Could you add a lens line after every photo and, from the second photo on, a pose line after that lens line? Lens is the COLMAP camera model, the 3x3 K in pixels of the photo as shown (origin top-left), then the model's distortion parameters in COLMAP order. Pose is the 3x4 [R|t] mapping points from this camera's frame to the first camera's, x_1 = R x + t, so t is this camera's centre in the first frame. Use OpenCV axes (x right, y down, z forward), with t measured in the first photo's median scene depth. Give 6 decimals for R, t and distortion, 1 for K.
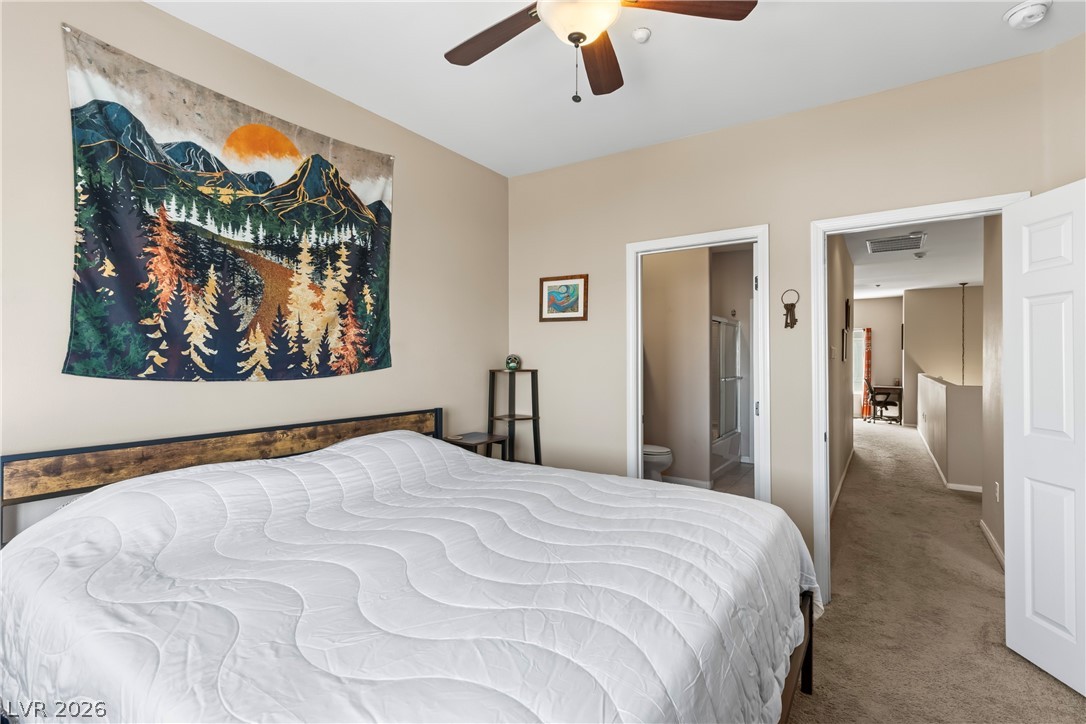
lens RADIAL K [[511.3, 0, 540.5], [0, 511.3, 357.4], [0, 0, 1]] dist [0.000324, -0.001436]
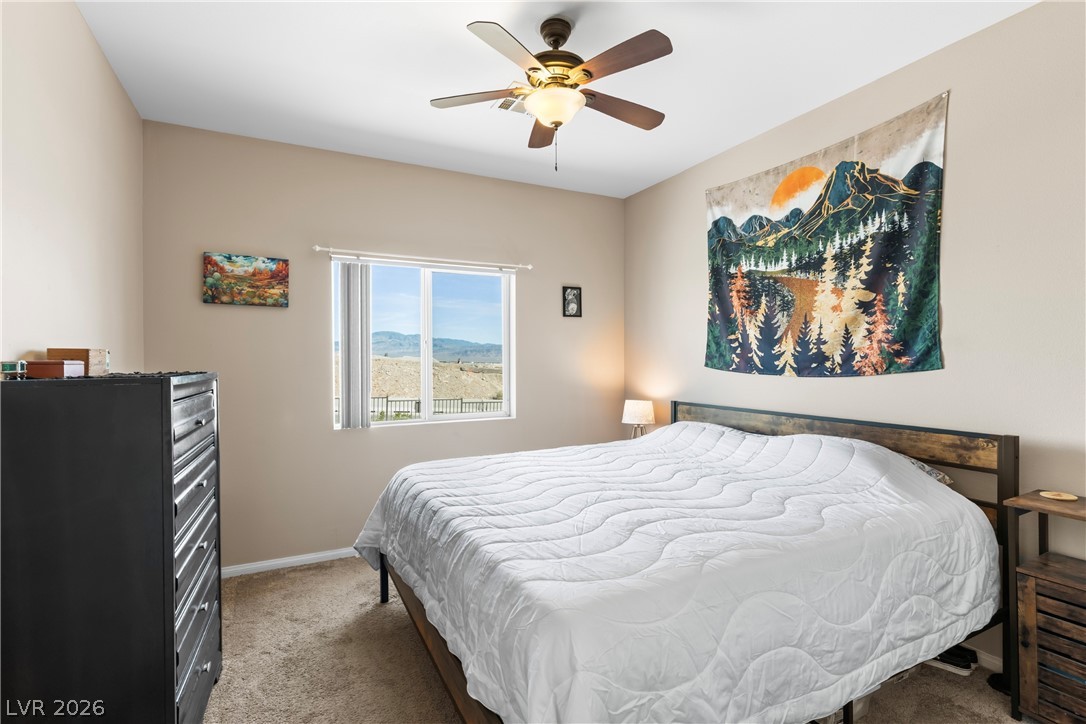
lens RADIAL K [[479.3, 0, 545.0], [0, 479.3, 356.9], [0, 0, 1]] dist [-0.047074, -0.000143]
pose [[-0.477457, 0.005981, -0.878635, 0.716960], [0.016527, 0.999861, -0.002174, -0.008585], [0.878500, -0.015559, -0.477489, 0.955121]]
